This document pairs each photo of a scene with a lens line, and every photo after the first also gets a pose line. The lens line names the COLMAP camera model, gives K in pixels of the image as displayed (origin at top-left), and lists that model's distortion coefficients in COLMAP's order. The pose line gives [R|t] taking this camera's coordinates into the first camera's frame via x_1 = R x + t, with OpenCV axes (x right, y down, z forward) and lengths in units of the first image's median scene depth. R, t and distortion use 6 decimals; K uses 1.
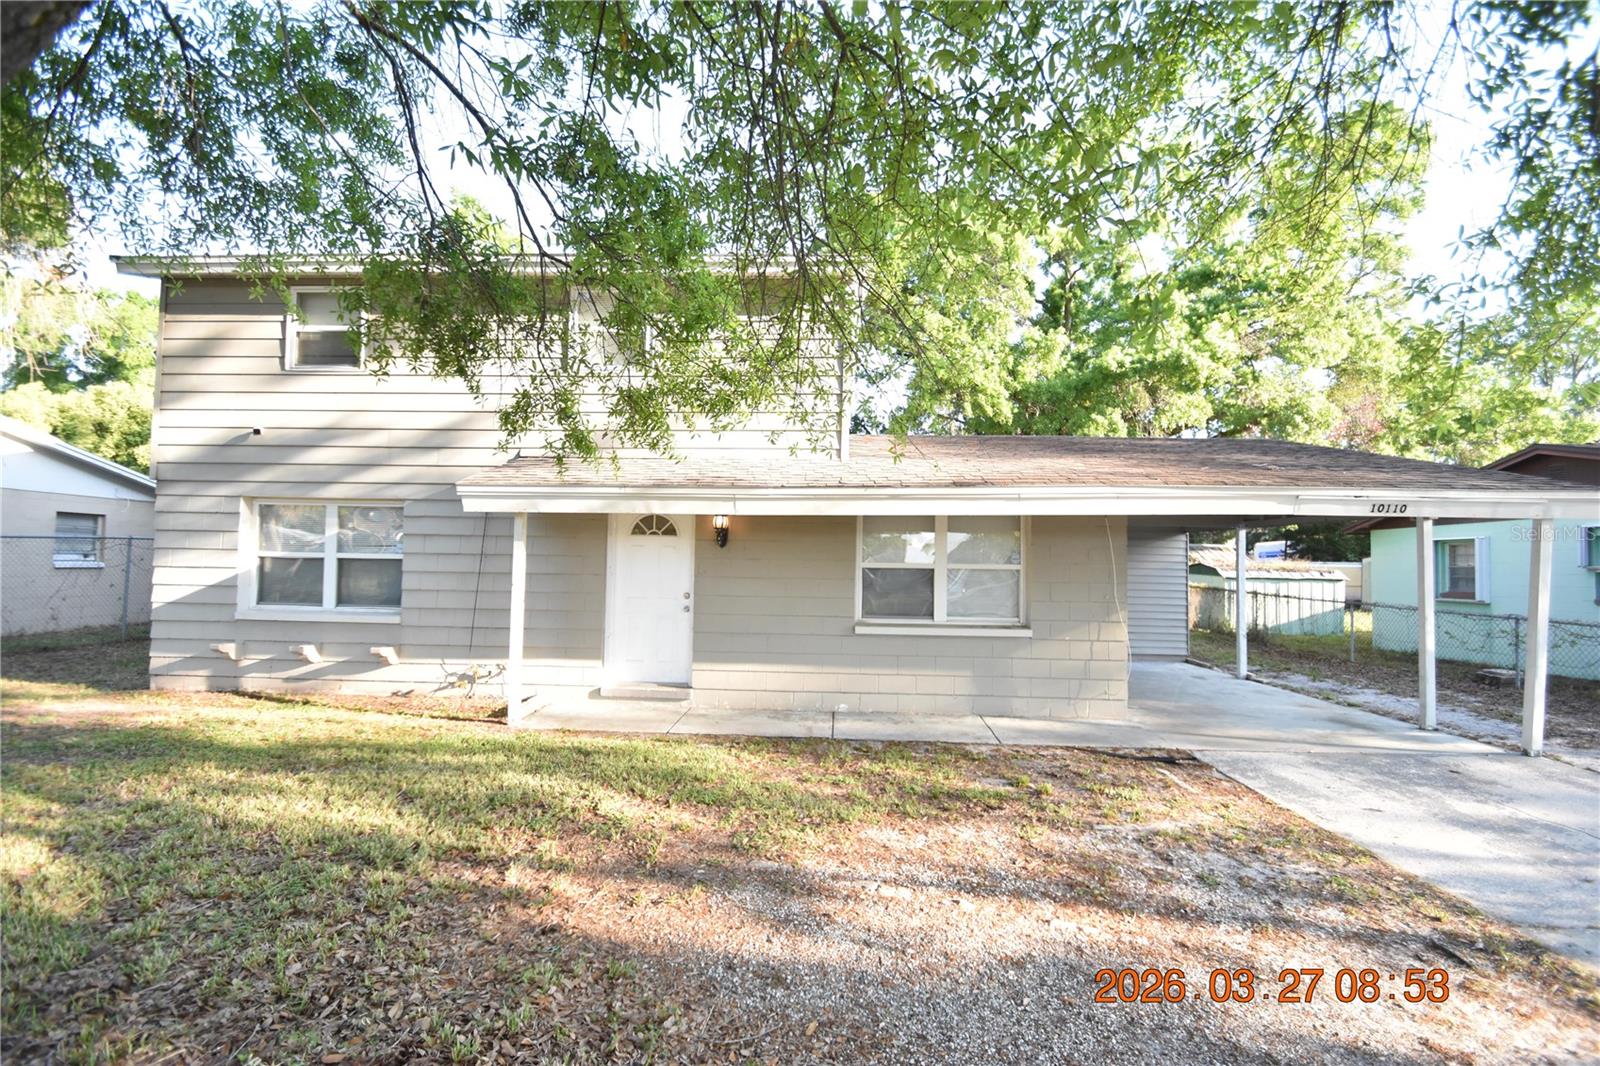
lens RADIAL K [[701.3, 0, 791.2], [0, 701.3, 543.2], [0, 0, 1]] dist [0.012216, -0.015248]
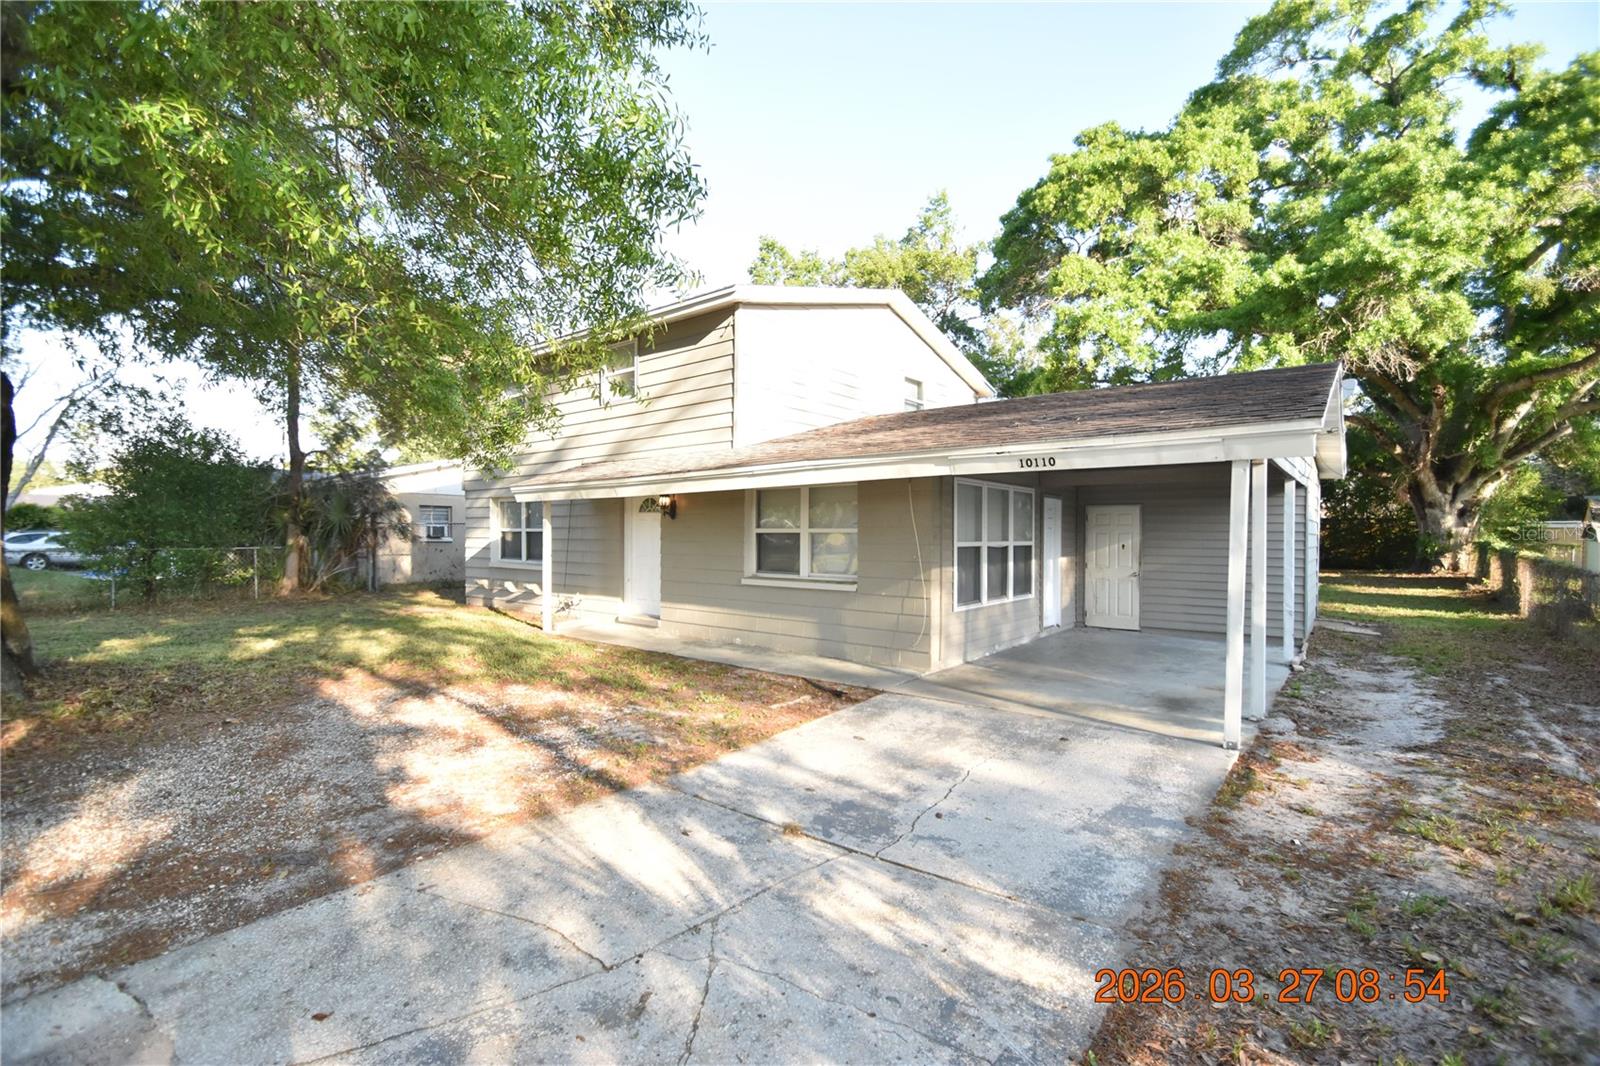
lens RADIAL K [[701.3, 0, 796.6], [0, 701.3, 541.4], [0, 0, 1]] dist [0.012216, -0.015248]
pose [[0.808236, -0.006628, -0.588821, 0.883450], [0.026462, 0.999335, 0.025074, 0.020127], [0.588264, -0.035847, 0.807874, 0.022788]]
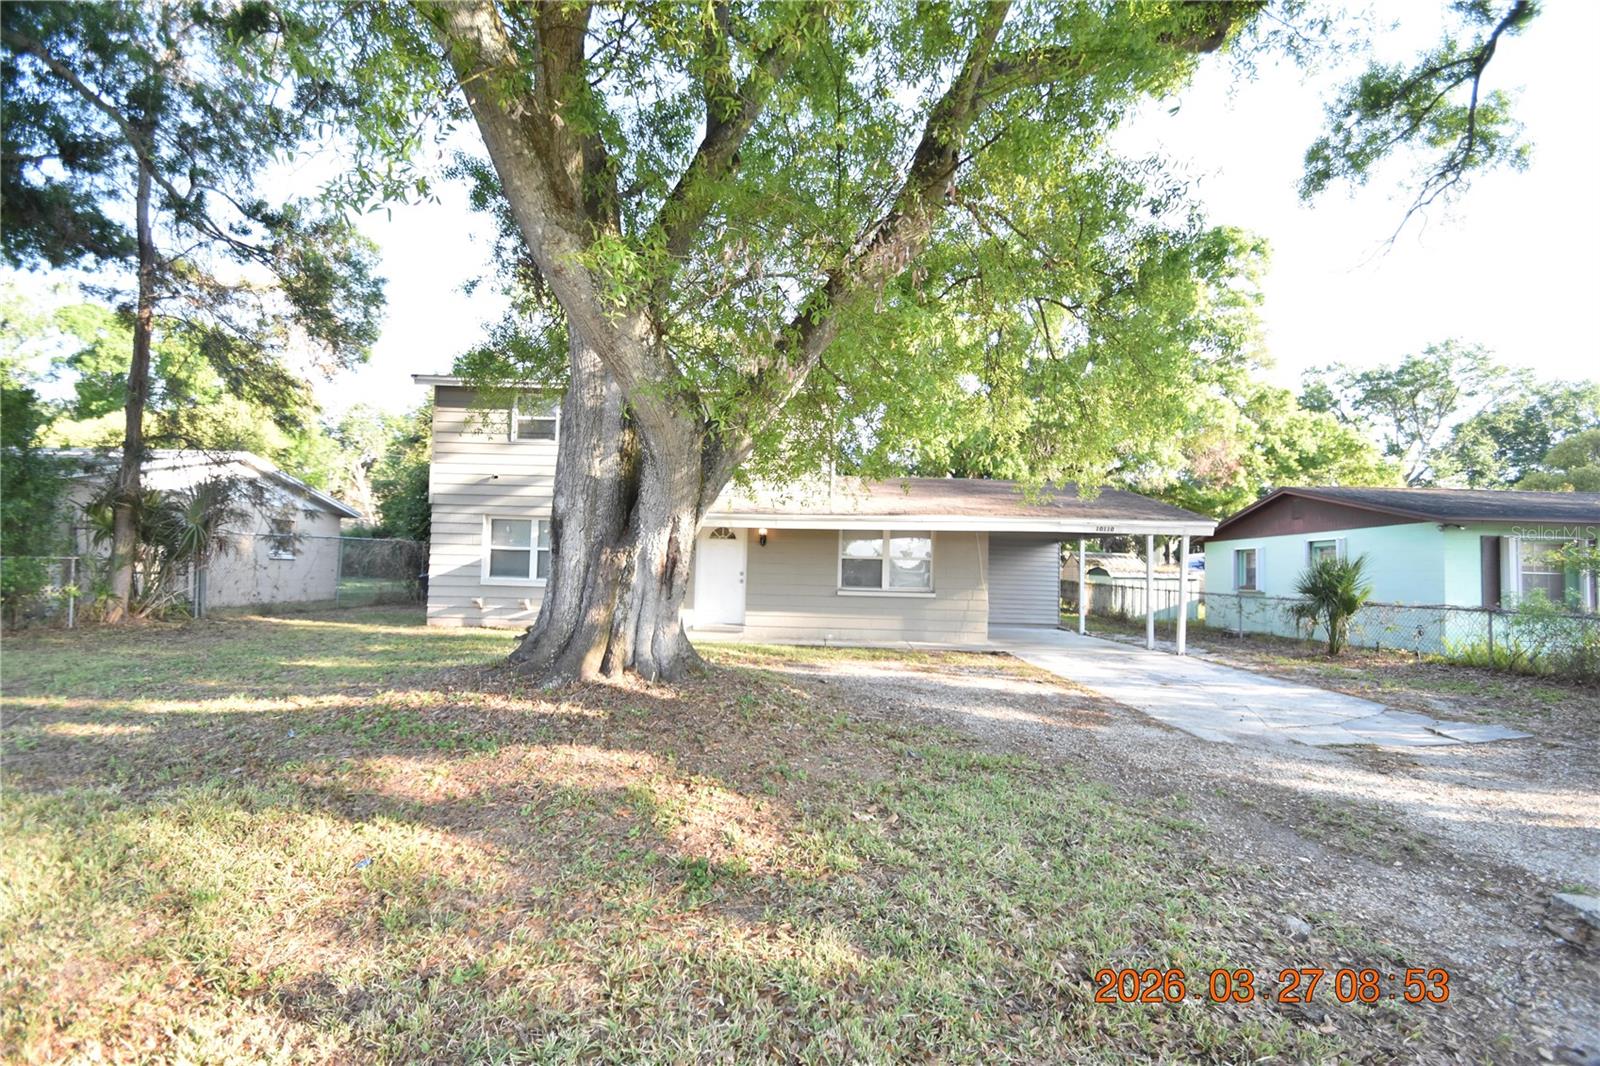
lens RADIAL K [[701.3, 0, 788.3], [0, 701.3, 531.1], [0, 0, 1]] dist [0.012216, -0.015248]
pose [[0.999710, 0.011810, 0.020968, -0.069705], [-0.011146, 0.999441, -0.031519, 0.022101], [-0.021329, 0.031276, 0.999283, -0.750069]]
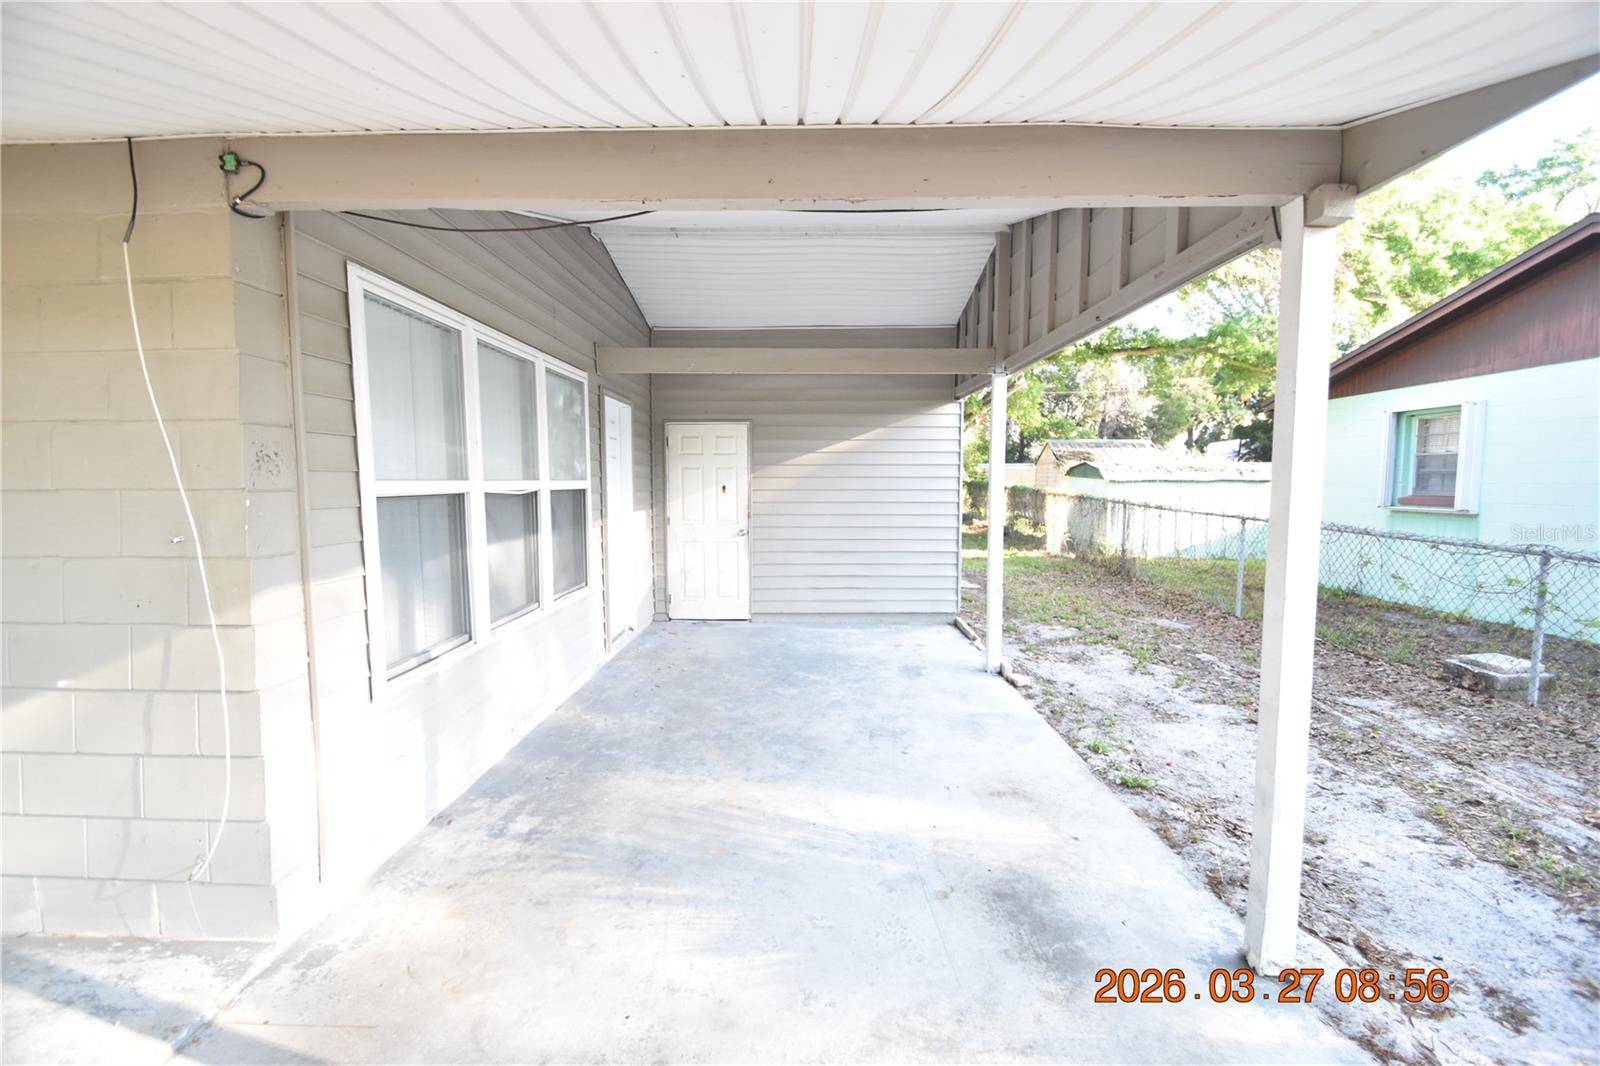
lens RADIAL K [[701.3, 0, 795.9], [0, 701.3, 536.9], [0, 0, 1]] dist [0.012216, -0.015248]
pose [[0.999598, -0.019830, 0.020287, 0.651254], [0.017447, 0.993606, 0.111544, 0.046557], [-0.022369, -0.111145, 0.993552, 0.670996]]
